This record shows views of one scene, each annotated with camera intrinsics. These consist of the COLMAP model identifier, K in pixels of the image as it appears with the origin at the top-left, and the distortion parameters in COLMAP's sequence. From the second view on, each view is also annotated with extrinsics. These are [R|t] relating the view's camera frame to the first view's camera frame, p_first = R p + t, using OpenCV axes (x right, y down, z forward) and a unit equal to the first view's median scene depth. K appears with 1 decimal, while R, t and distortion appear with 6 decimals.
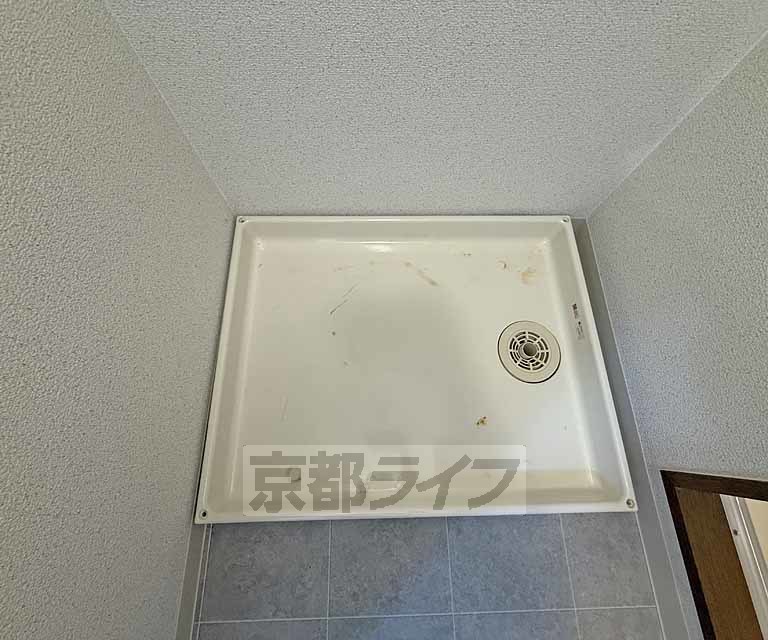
lens RADIAL K [[358.0, 0, 382.3], [0, 358.0, 325.4], [0, 0, 1]] dist [-0.000964, -0.000328]
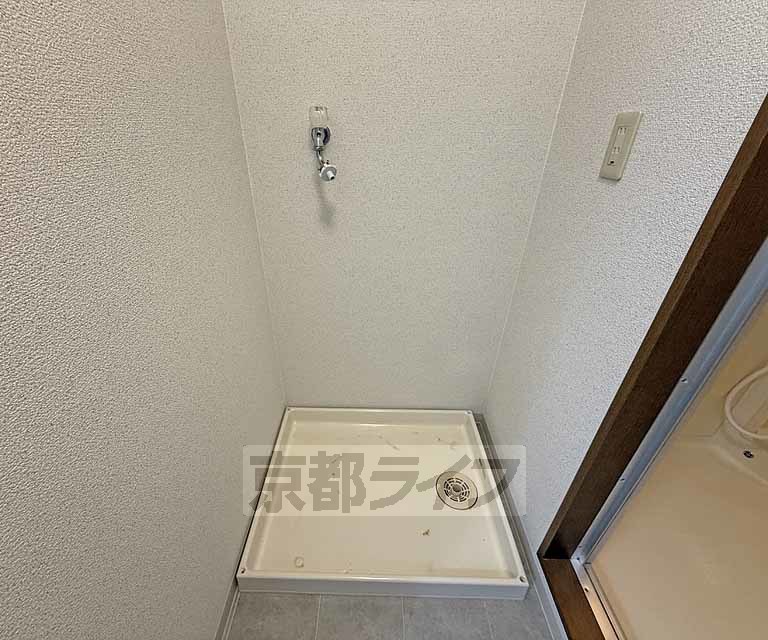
lens RADIAL K [[342.2, 0, 384.0], [0, 342.2, 320.0], [0, 0, 1]] dist [-0.002562, -0.000043]
pose [[0.999886, 0.011218, 0.010116, 0.075030], [-0.002161, 0.769027, -0.639213, 0.505564], [-0.014950, 0.639118, 0.768963, -0.690031]]
